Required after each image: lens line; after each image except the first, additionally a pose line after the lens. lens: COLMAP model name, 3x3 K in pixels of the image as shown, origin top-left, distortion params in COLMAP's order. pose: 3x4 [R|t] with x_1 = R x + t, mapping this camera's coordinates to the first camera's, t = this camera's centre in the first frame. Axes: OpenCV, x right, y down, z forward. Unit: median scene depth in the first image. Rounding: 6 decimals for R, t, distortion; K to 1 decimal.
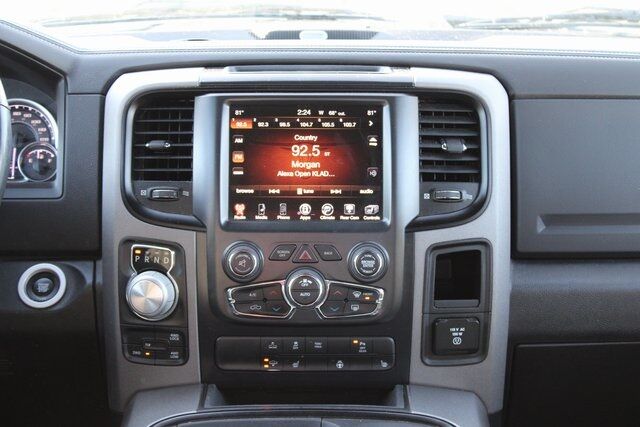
lens RADIAL K [[1319.1, 0, 320.0], [0, 1319.1, 213.5], [0, 0, 1]] dist [0.027483, 0.191390]
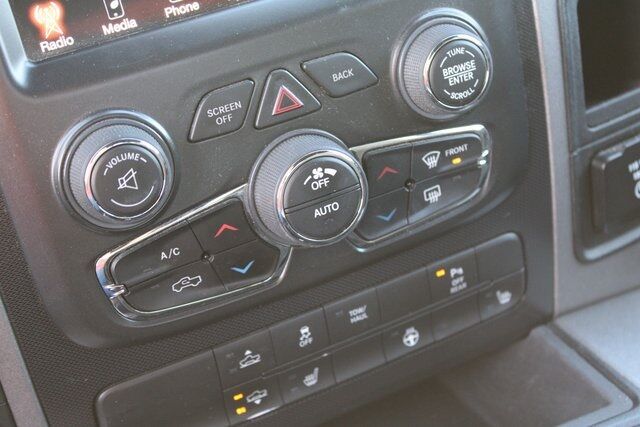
lens RADIAL K [[1142.2, 0, 320.0], [0, 1142.2, 213.5], [0, 0, 1]] dist [0.019164, 0.048202]
pose [[0.892390, -0.321399, 0.316770, -0.105815], [0.237507, 0.931381, 0.275898, -0.020616], [-0.383707, -0.170974, 0.907489, 0.709750]]
